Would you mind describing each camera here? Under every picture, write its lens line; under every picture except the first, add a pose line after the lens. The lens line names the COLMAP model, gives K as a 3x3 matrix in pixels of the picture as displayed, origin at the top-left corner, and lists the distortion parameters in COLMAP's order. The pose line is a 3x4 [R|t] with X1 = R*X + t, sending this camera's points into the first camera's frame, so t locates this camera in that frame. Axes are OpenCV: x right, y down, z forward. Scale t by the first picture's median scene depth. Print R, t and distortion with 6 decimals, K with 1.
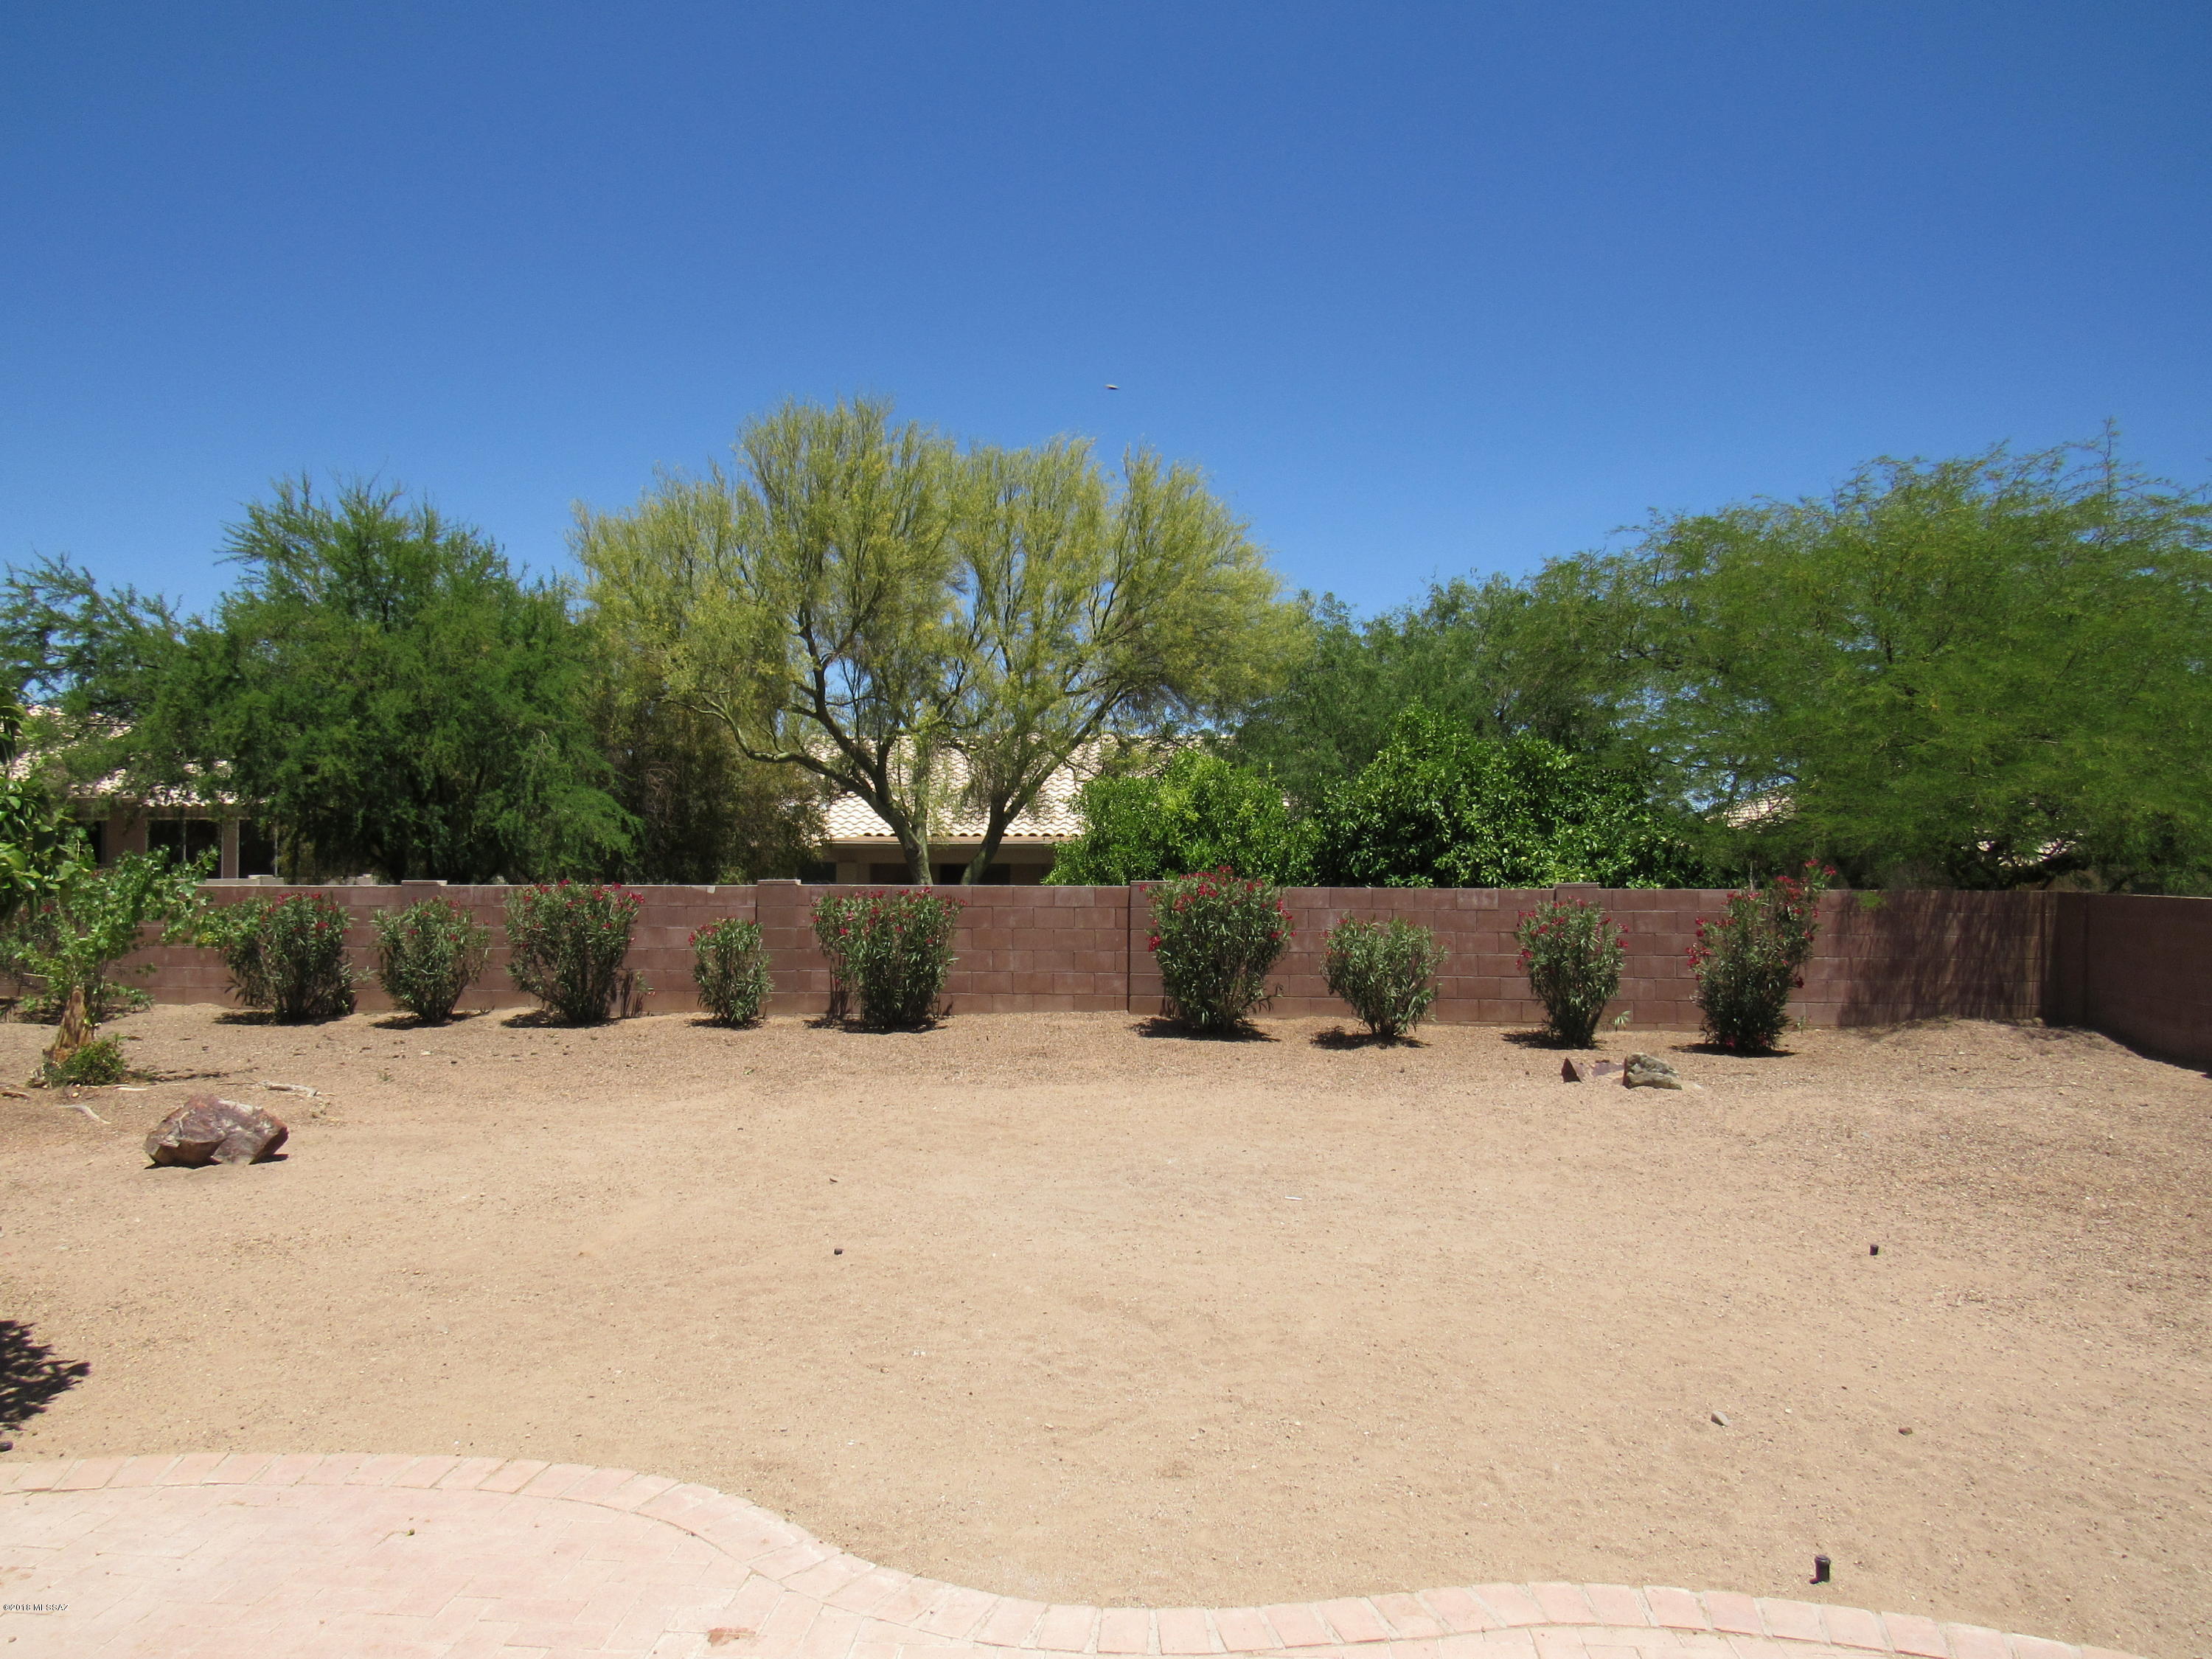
lens RADIAL K [[1579.0, 0, 1110.8], [0, 1579.0, 811.5], [0, 0, 1]] dist [-0.031743, -0.001026]
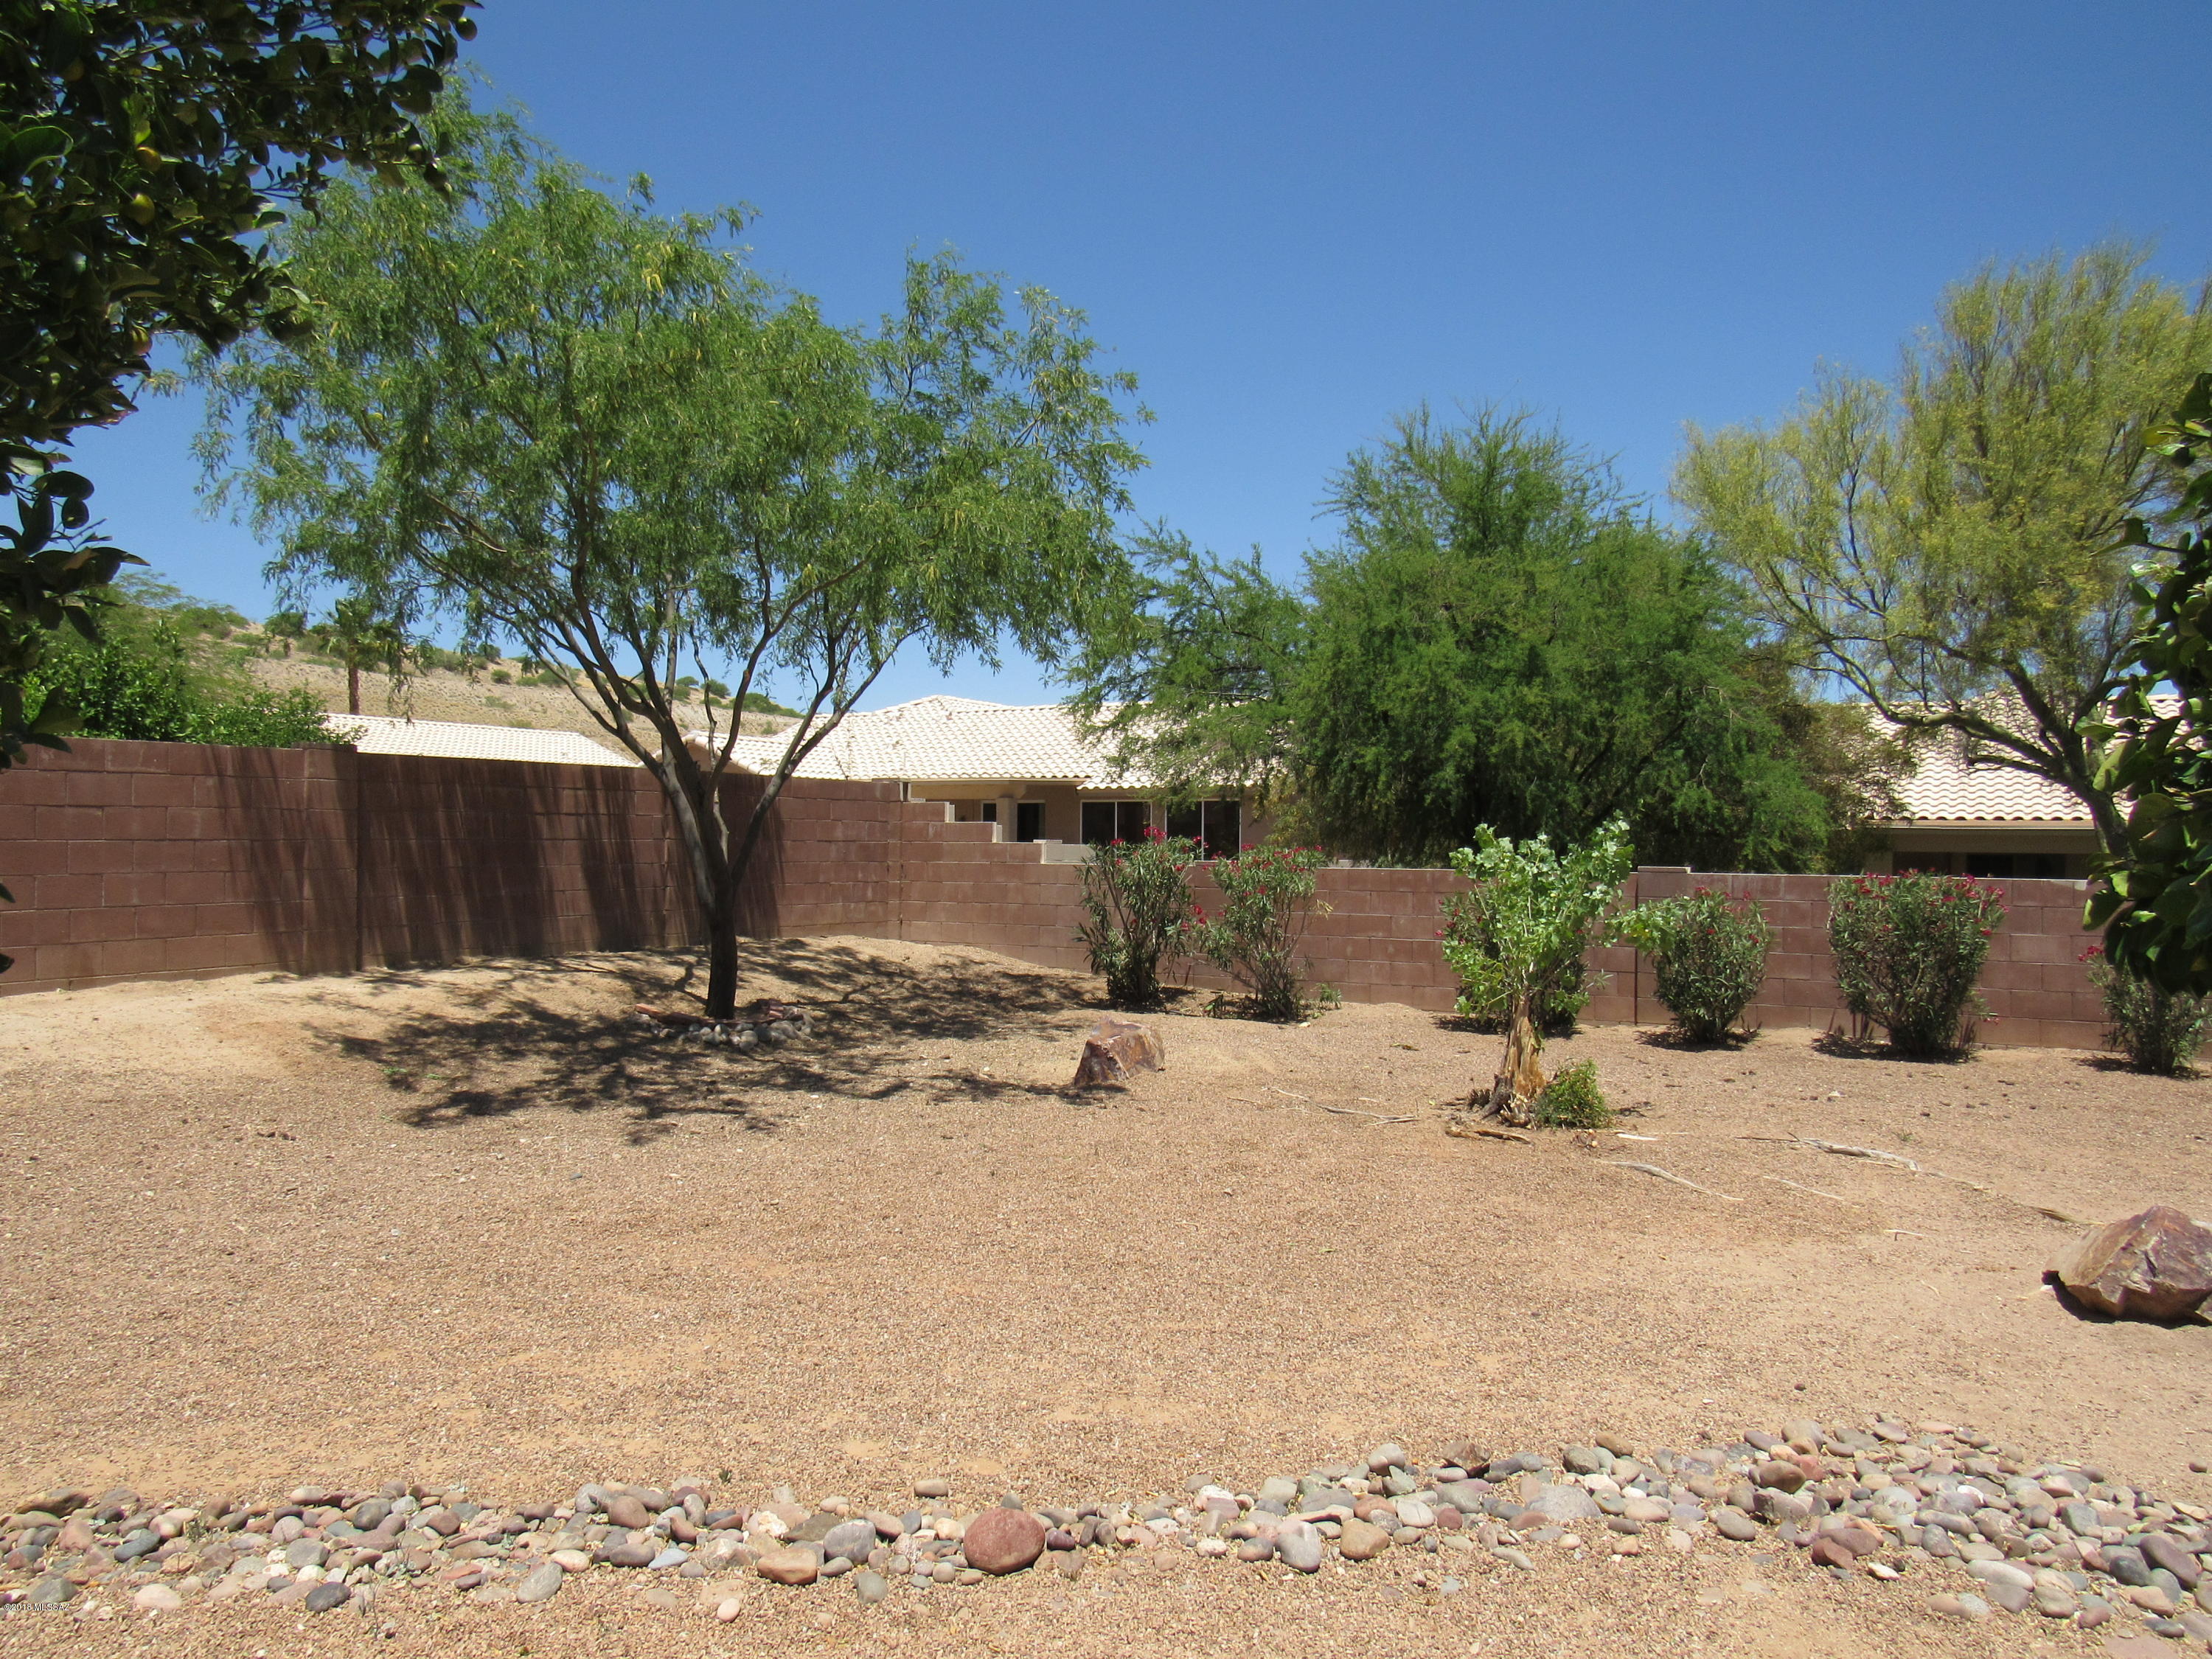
lens RADIAL K [[1556.9, 0, 1063.7], [0, 1556.9, 833.5], [0, 0, 1]] dist [0.000445, -0.000484]
pose [[0.905480, 0.005927, -0.424348, -0.388219], [0.003317, 0.999773, 0.021042, 0.008705], [0.424377, -0.020461, 0.905254, 0.134552]]
